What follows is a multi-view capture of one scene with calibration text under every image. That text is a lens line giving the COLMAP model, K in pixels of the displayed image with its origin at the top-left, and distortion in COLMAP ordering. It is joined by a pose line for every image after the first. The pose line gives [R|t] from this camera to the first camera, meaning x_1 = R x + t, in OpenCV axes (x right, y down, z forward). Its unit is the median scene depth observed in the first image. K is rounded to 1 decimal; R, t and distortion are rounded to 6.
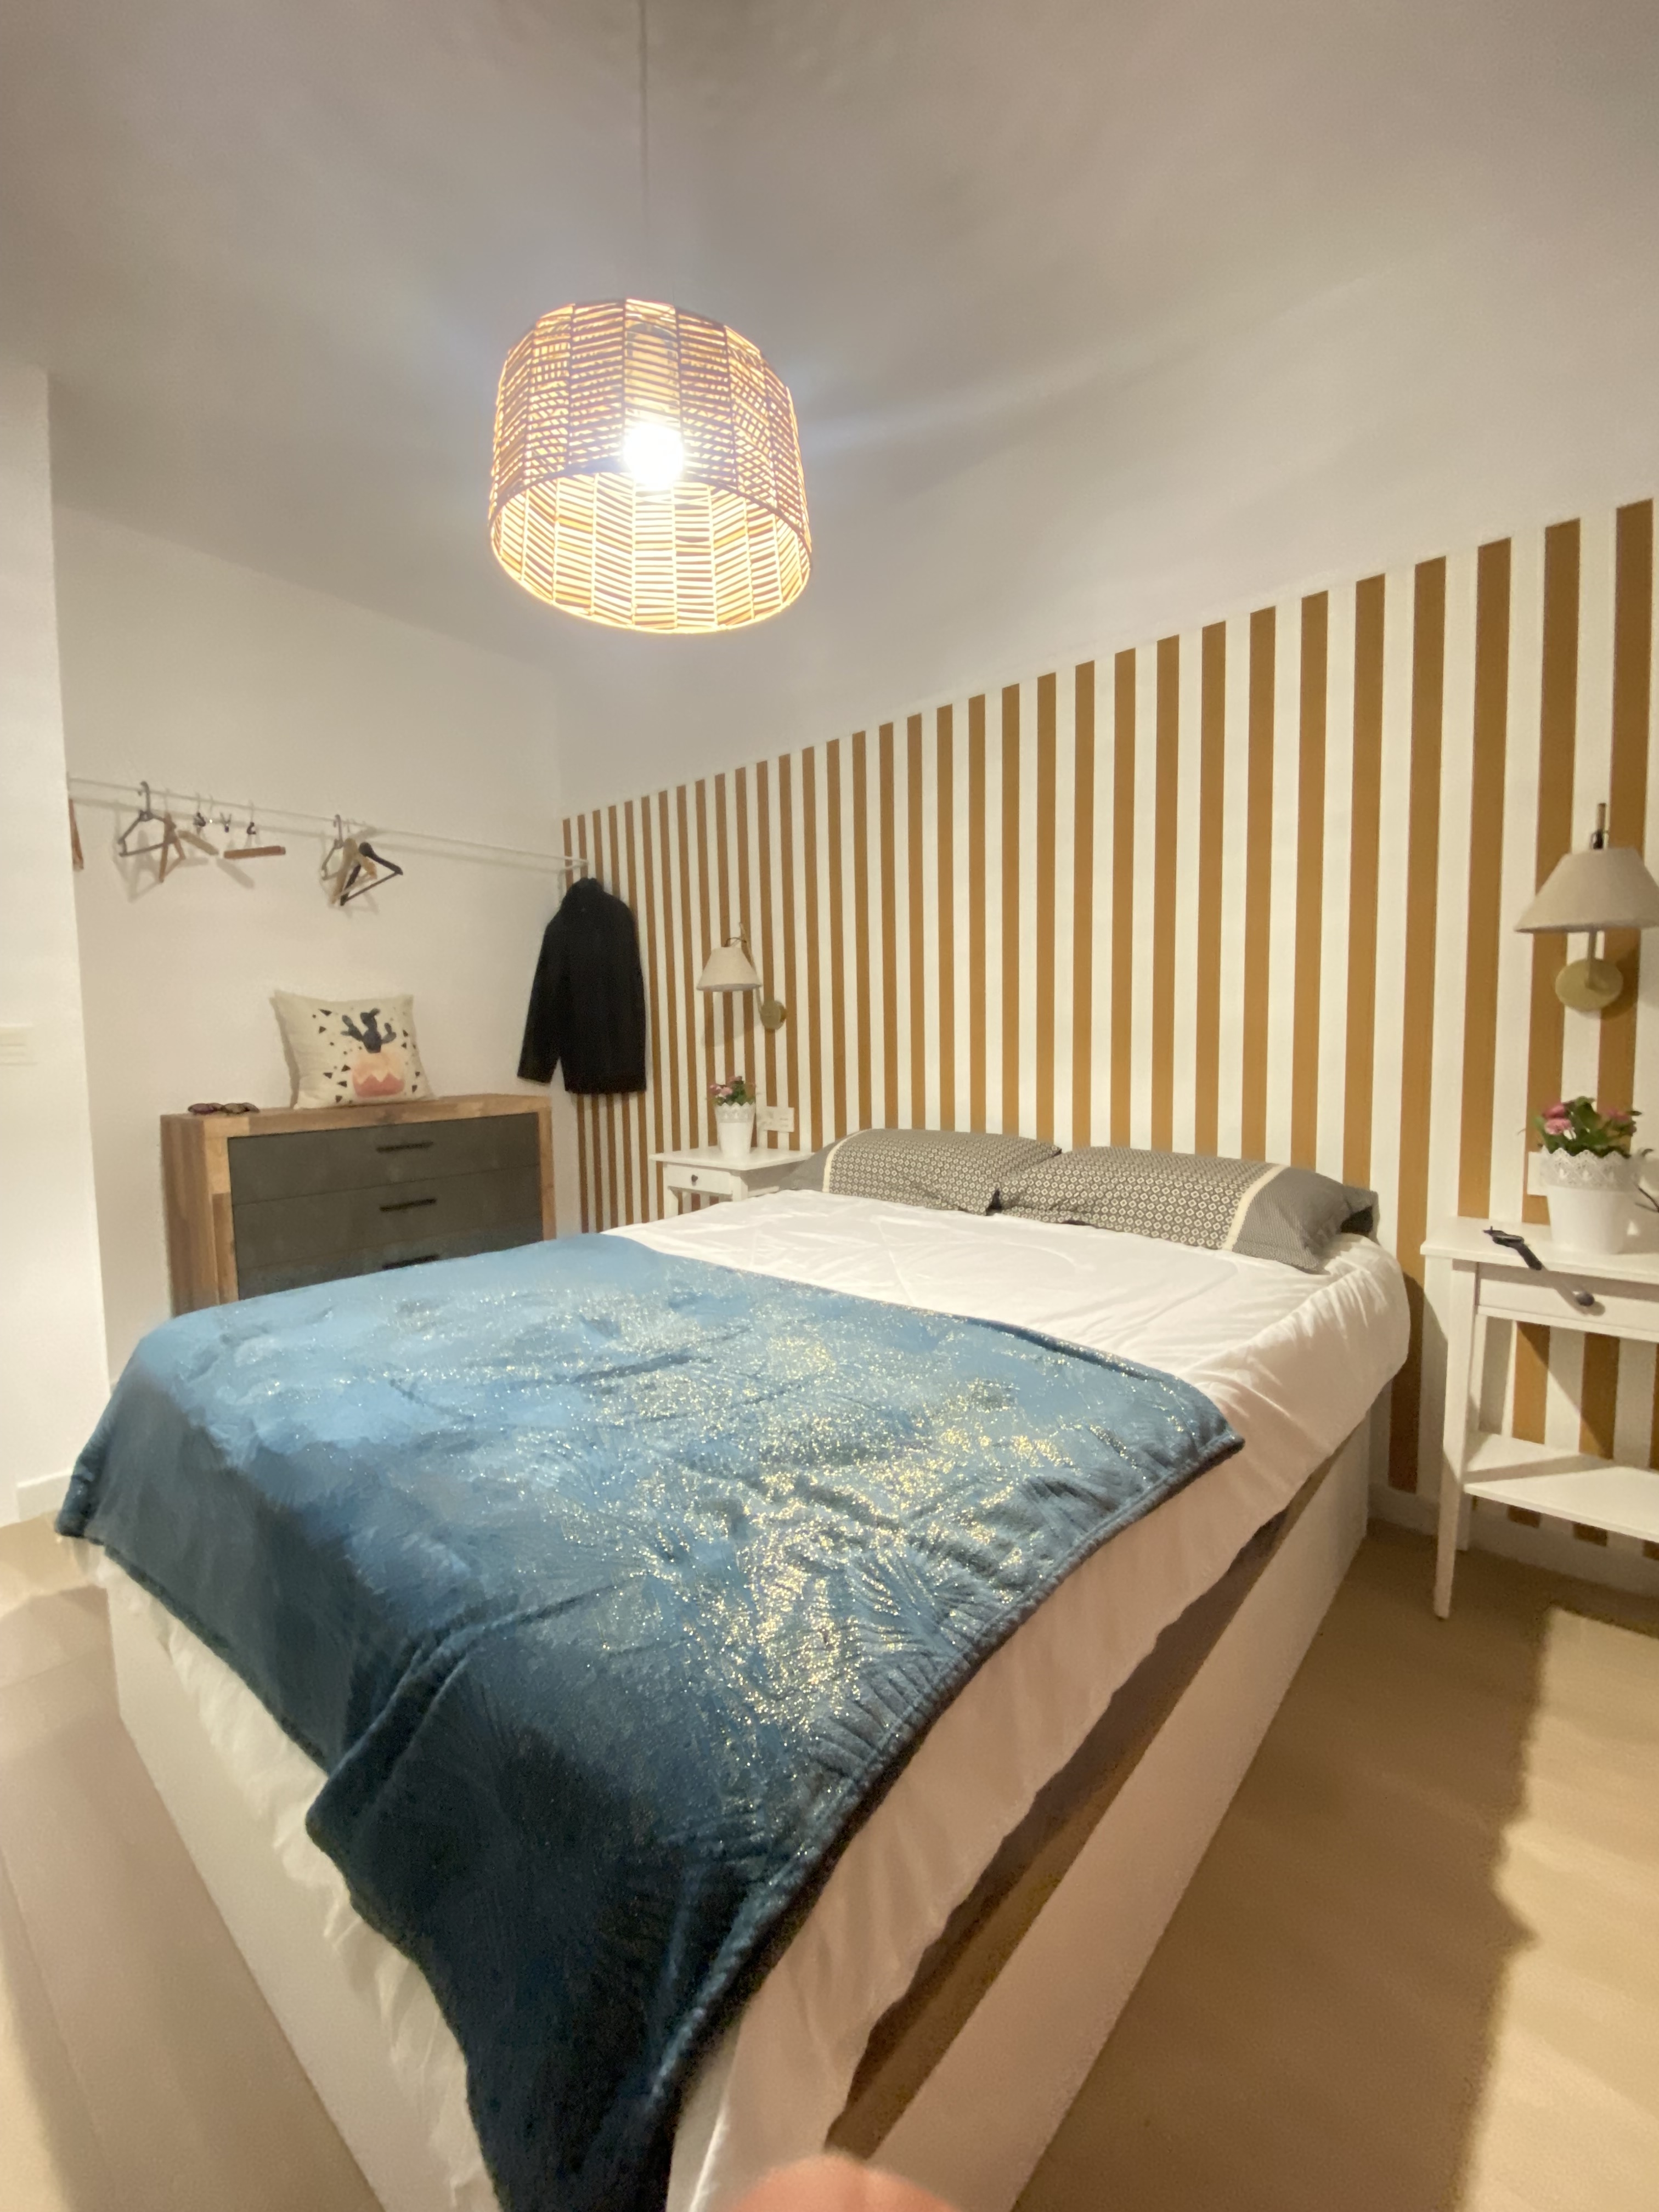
lens RADIAL K [[894.5, 0, 829.5], [0, 894.5, 1106.0], [0, 0, 1]] dist [0.015436, -0.018940]
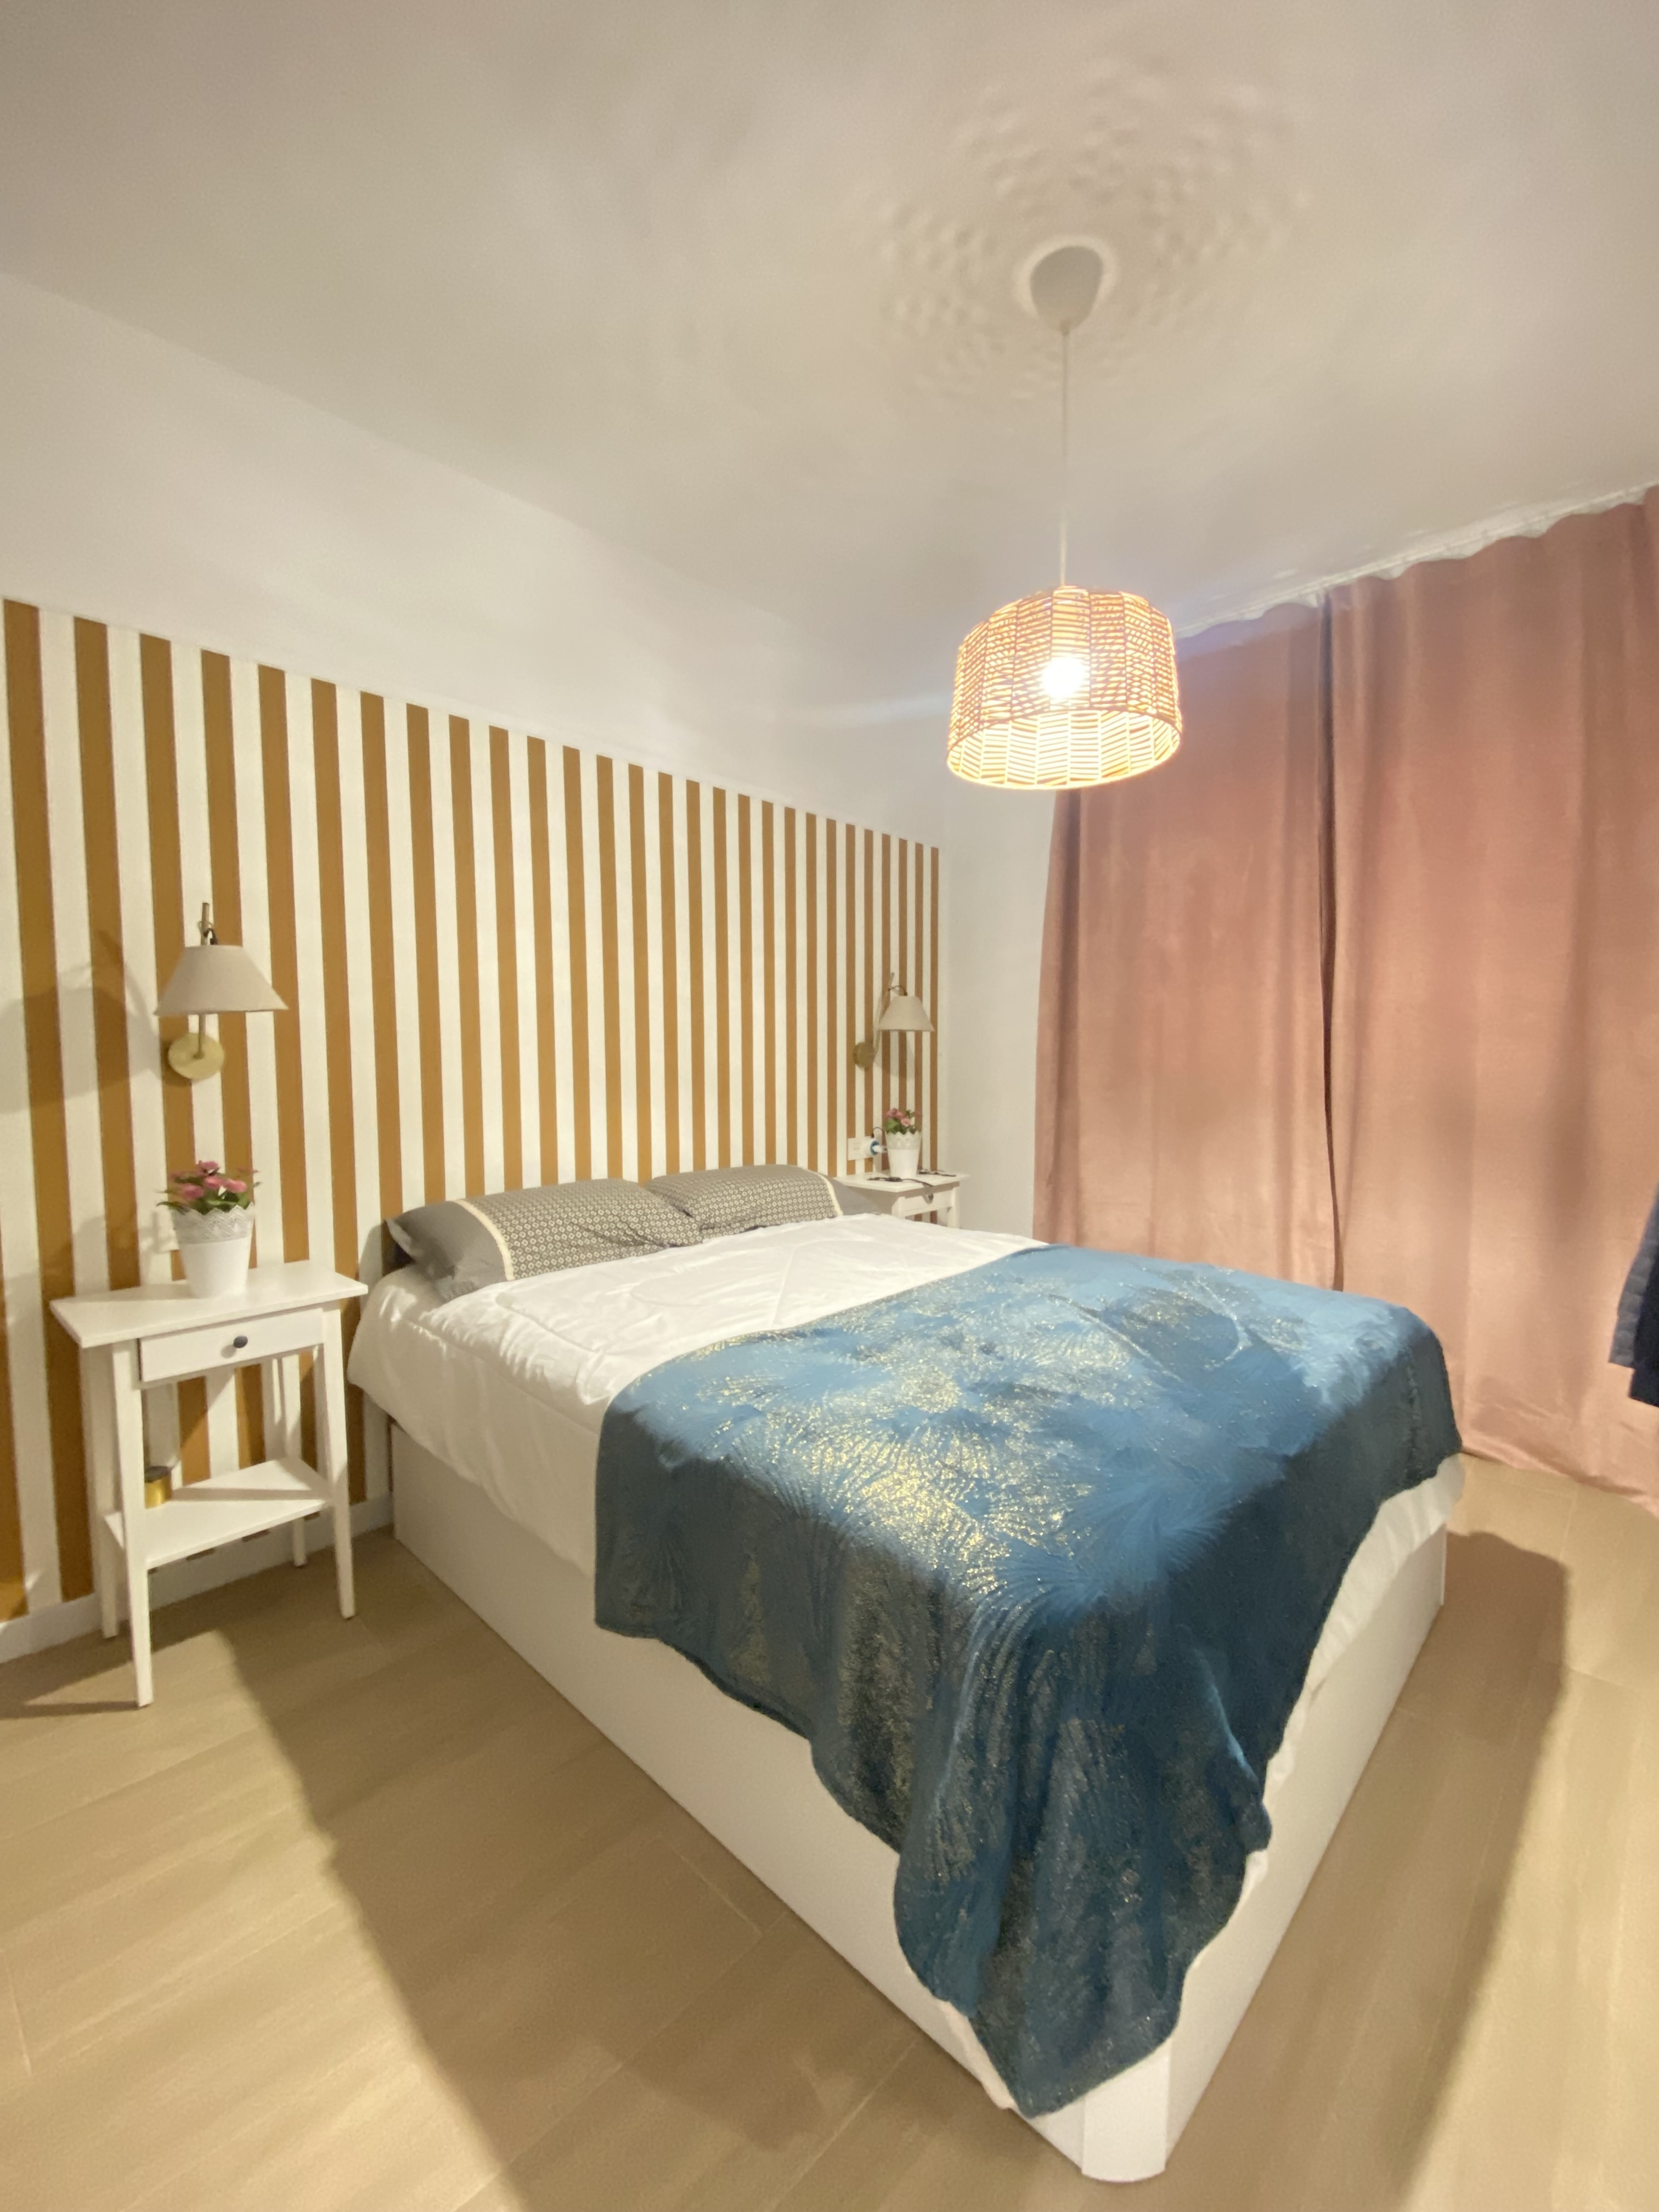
lens RADIAL K [[894.5, 0, 829.5], [0, 894.5, 1106.0], [0, 0, 1]] dist [0.015436, -0.018940]
pose [[-0.038976, -0.008302, 0.999206, -0.978454], [0.100960, 0.994816, 0.012203, -0.046935], [-0.994127, 0.101355, -0.037936, 0.890925]]
